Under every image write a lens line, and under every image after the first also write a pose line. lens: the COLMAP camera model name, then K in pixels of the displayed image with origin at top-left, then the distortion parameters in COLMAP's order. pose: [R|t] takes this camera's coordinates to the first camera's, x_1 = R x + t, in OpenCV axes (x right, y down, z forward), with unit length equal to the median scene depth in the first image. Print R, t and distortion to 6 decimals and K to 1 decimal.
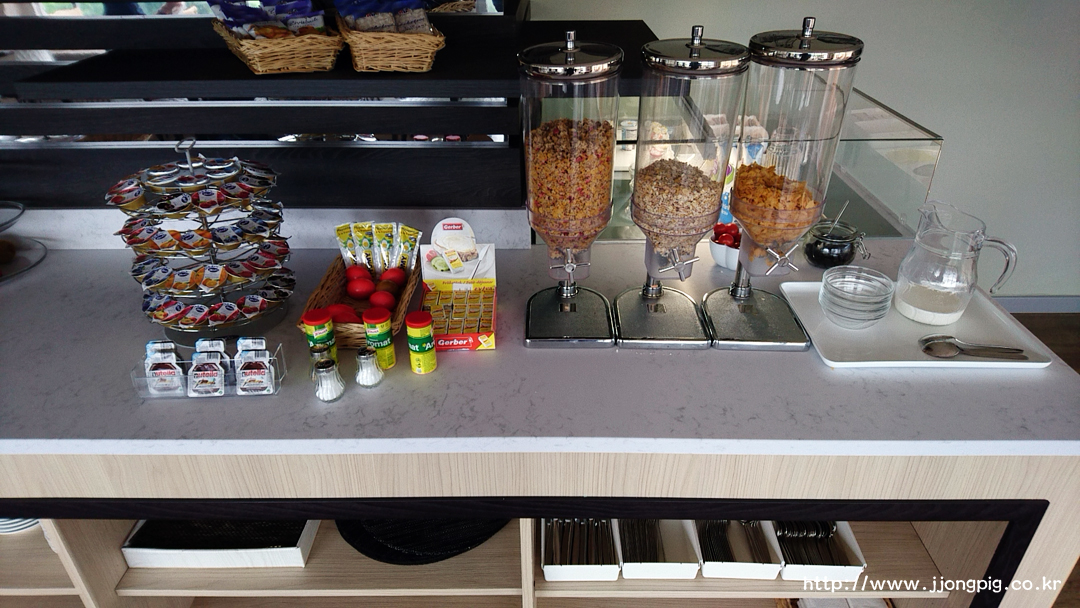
lens RADIAL K [[685.2, 0, 540.0], [0, 685.2, 304.0], [0, 0, 1]] dist [0.004657, -0.001560]
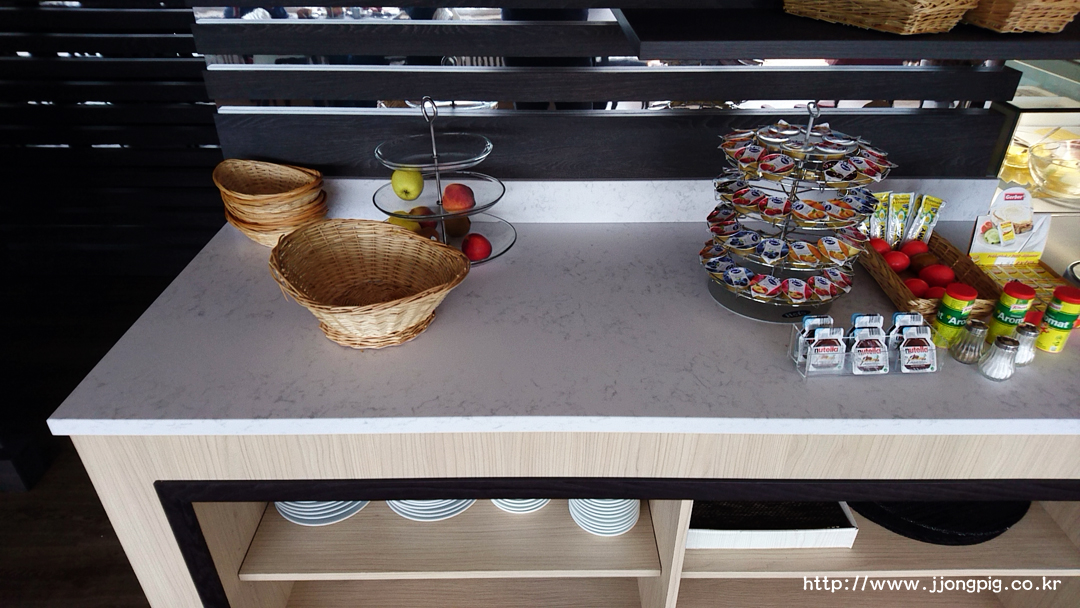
lens RADIAL K [[711.5, 0, 540.9], [0, 711.5, 312.0], [0, 0, 1]] dist [-0.001932, -0.002854]
pose [[0.999942, -0.000647, 0.010775, -0.839737], [0.000156, 0.998963, 0.045519, 0.002037], [-0.010793, -0.045515, 0.998905, 0.010343]]
